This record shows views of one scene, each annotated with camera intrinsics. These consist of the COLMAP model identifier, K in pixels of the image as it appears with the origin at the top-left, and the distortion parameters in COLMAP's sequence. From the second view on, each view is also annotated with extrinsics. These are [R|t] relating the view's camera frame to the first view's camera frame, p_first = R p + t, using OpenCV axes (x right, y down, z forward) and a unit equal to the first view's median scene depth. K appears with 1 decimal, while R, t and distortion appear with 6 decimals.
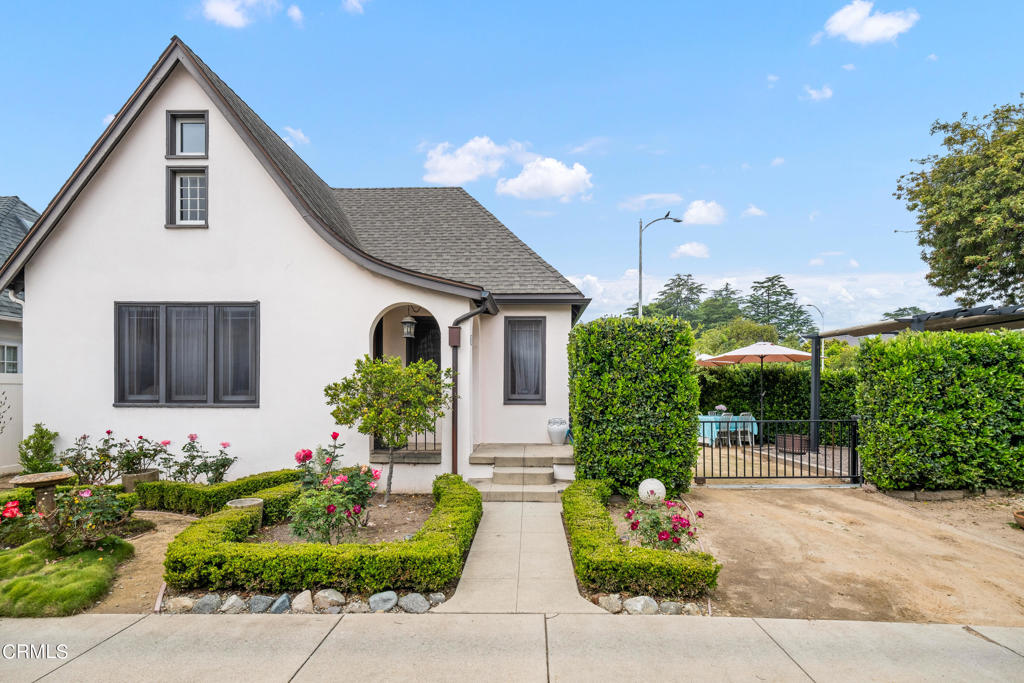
lens RADIAL K [[520.8, 0, 509.8], [0, 520.8, 388.5], [0, 0, 1]] dist [0.006567, 0.000278]
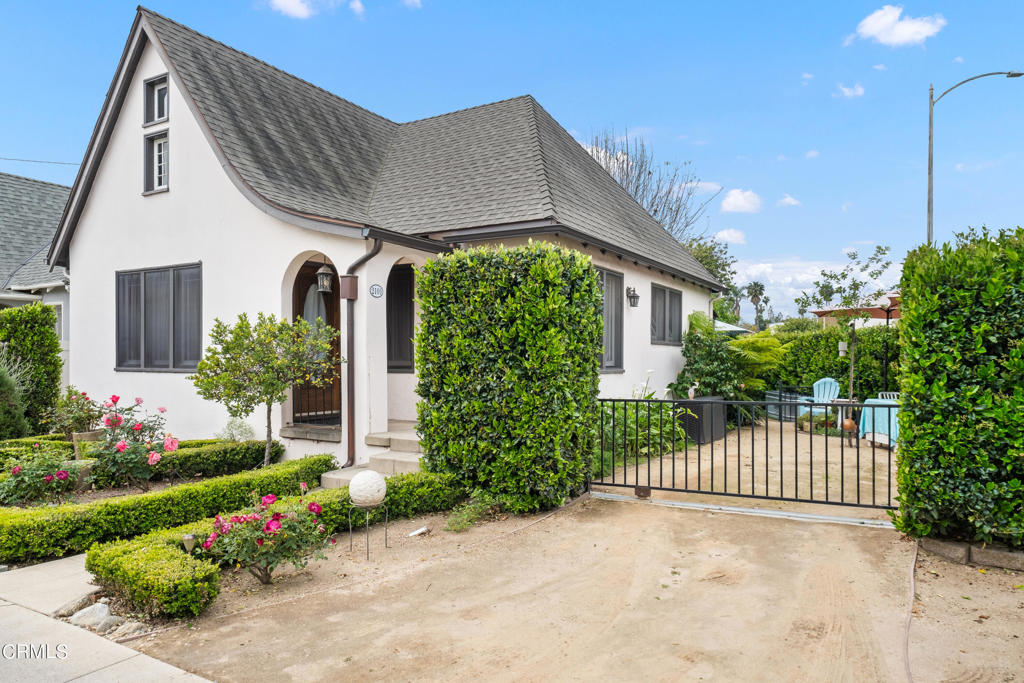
lens RADIAL K [[671.7, 0, 515.9], [0, 671.7, 366.1], [0, 0, 1]] dist [-0.001147, -0.001709]
pose [[0.880941, 0.003530, -0.473213, 0.602042], [0.000003, 0.999972, 0.007465, 0.014763], [0.473226, -0.006578, 0.880916, 0.189073]]
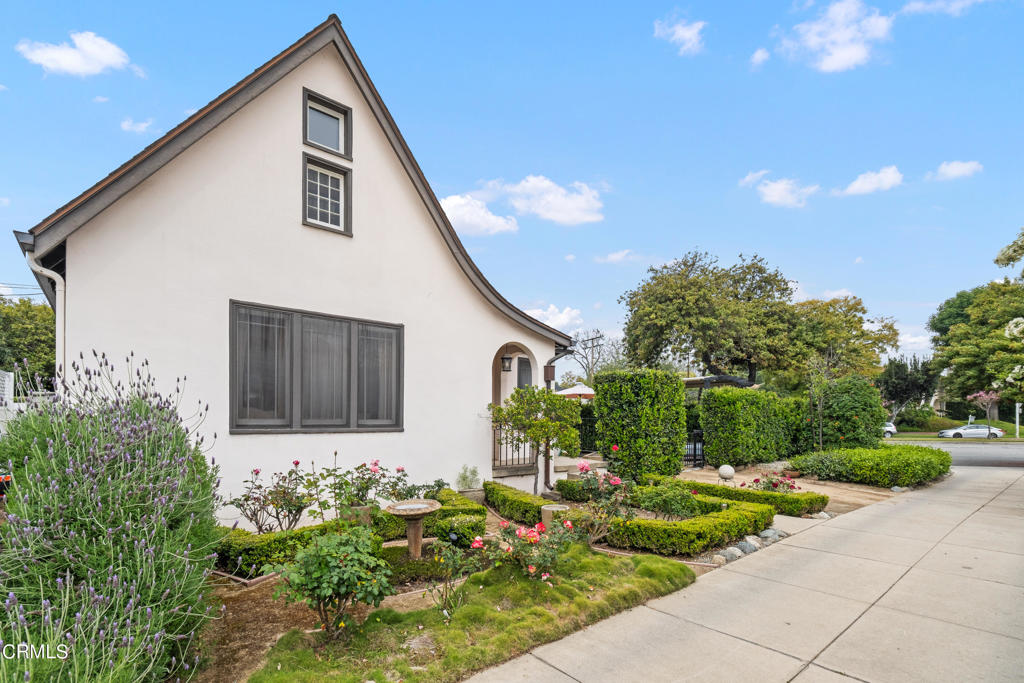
lens RADIAL K [[469.0, 0, 513.9], [0, 469.0, 419.2], [0, 0, 1]] dist [0.000457, 0.000043]
pose [[0.740660, 0.001025, 0.671879, -0.917942], [-0.006875, 0.999958, 0.006053, 0.006189], [-0.671845, -0.009102, 0.740636, 0.194915]]
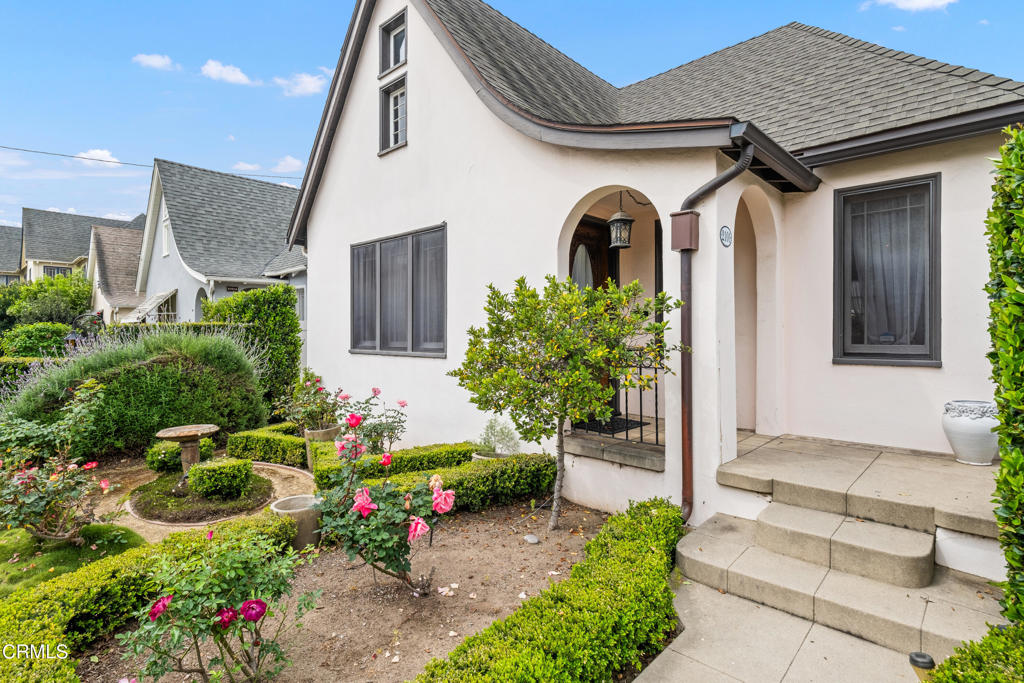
lens RADIAL K [[506.4, 0, 514.3], [0, 506.4, 334.9], [0, 0, 1]] dist [0.002407, -0.000299]
pose [[0.756070, -0.002352, -0.654486, 0.089862], [0.002928, 0.999996, -0.000211, 0.001908], [0.654484, -0.001757, 0.756074, 0.491613]]
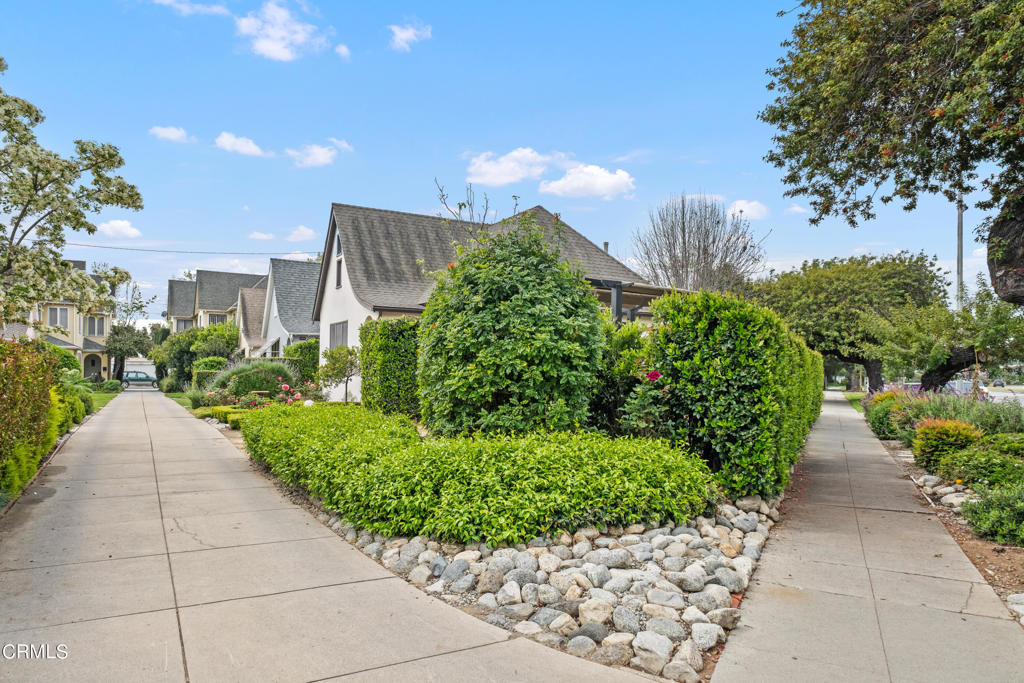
lens RADIAL K [[665.9, 0, 515.4], [0, 665.9, 354.7], [0, 0, 1]] dist [-0.001077, -0.001553]
pose [[0.526866, -0.019804, -0.849718, 2.080425], [-0.009949, 0.999516, -0.029464, 0.041609], [0.849890, 0.023977, 0.526414, 0.182416]]
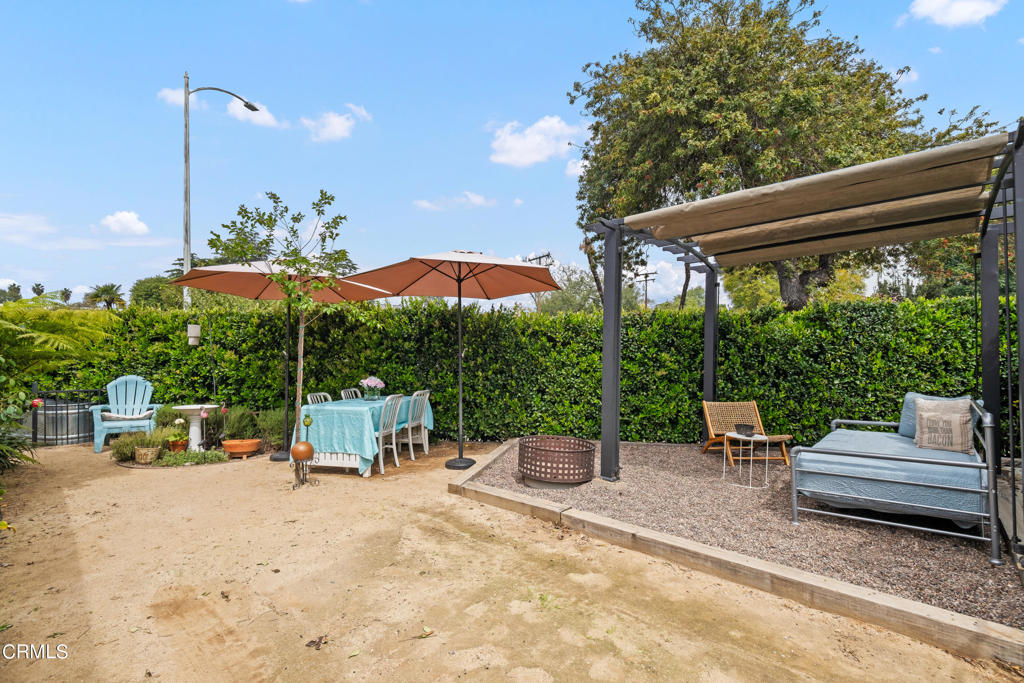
lens RADIAL K [[470.2, 0, 511.8], [0, 470.2, 357.8], [0, 0, 1]] dist [0.020391, 0.000027]
pose [[0.674242, -0.006471, 0.738483, 0.285842], [0.000280, 0.999964, 0.008506, 0.017986], [-0.738511, -0.005528, 0.674219, 1.044858]]
